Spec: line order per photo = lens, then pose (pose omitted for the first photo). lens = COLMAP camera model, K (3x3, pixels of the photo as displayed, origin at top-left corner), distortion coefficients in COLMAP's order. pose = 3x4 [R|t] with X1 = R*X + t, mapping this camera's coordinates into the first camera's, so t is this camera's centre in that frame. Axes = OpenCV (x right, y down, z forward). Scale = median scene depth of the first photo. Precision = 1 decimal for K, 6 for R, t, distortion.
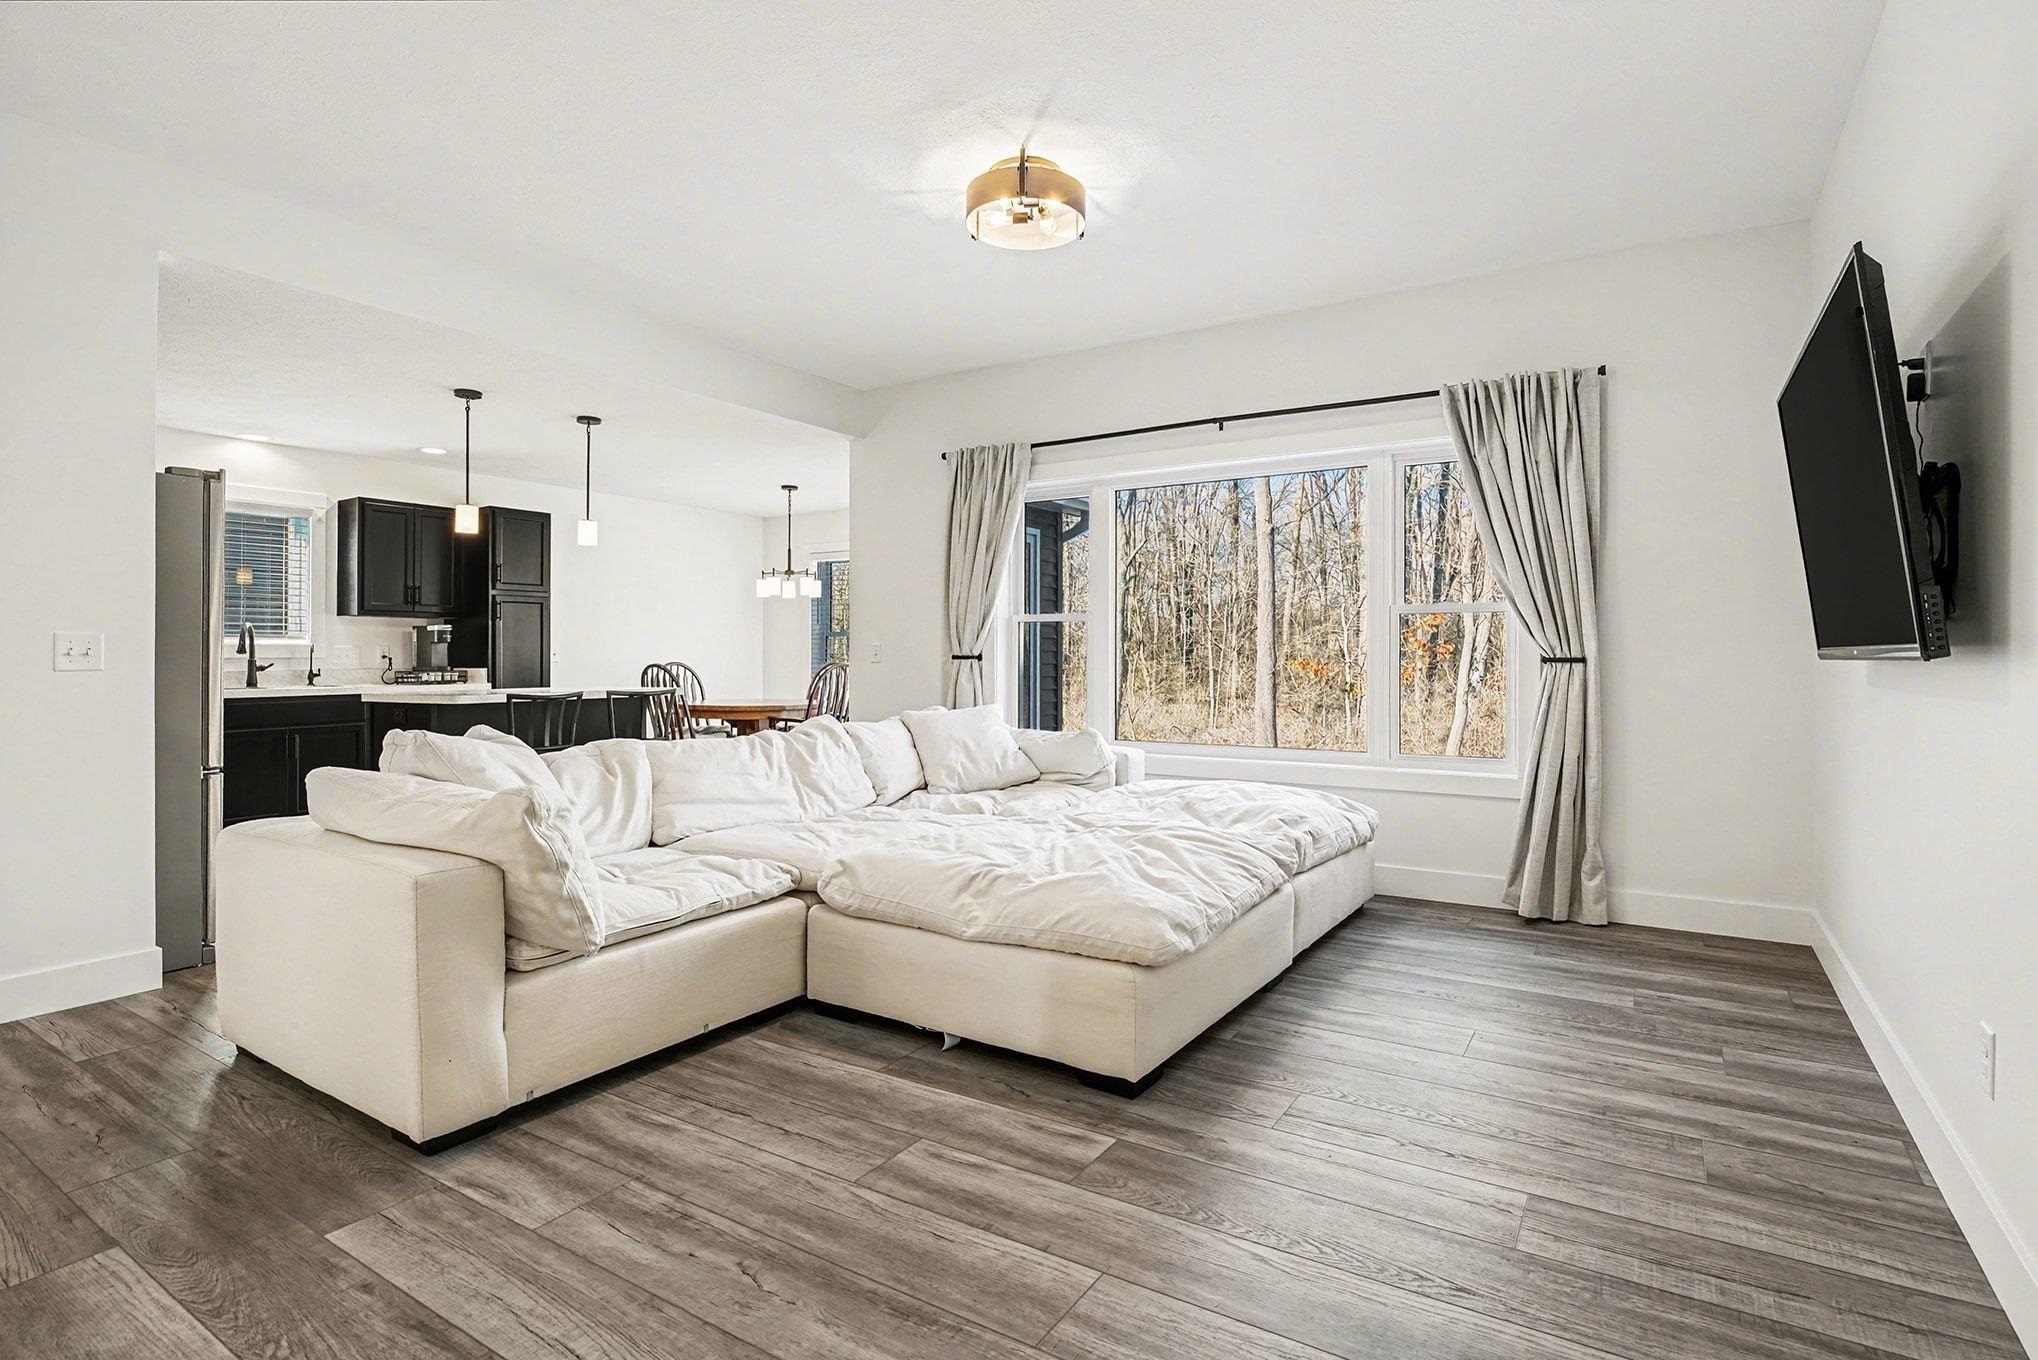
lens RADIAL K [[1007.3, 0, 1024.5], [0, 1007.3, 630.4], [0, 0, 1]] dist [-0.011688, -0.007994]
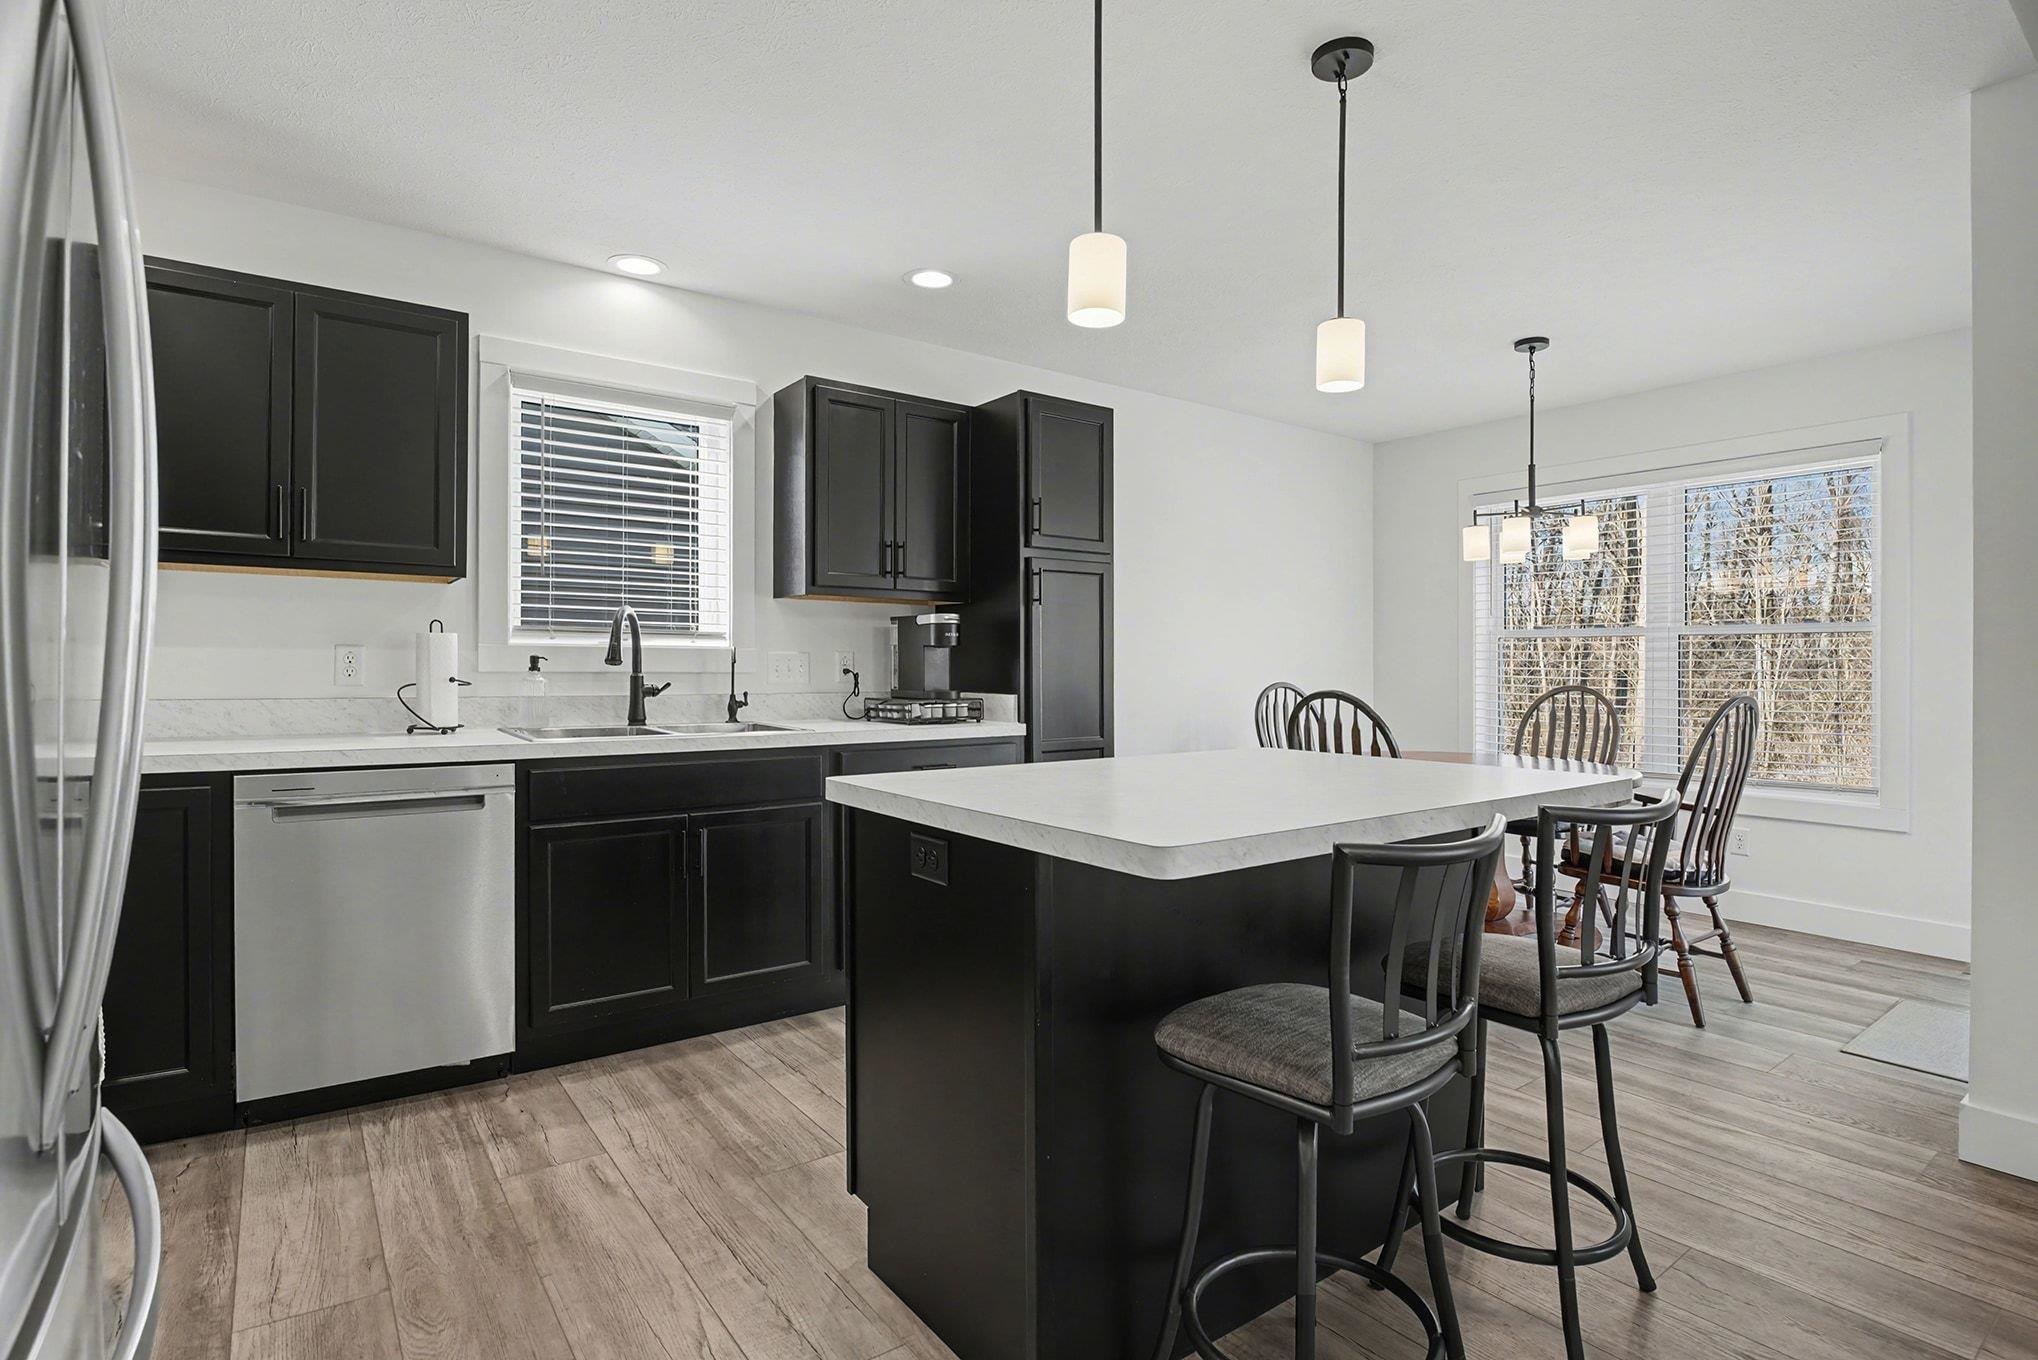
lens RADIAL K [[1024.5, 0, 1048.4], [0, 1024.5, 671.0], [0, 0, 1]] dist [-0.010785, -0.010420]
pose [[0.940538, 0.014427, -0.339381, -0.389044], [-0.003389, 0.999447, 0.033093, 0.007876], [0.339670, -0.029975, 0.940067, 0.573556]]
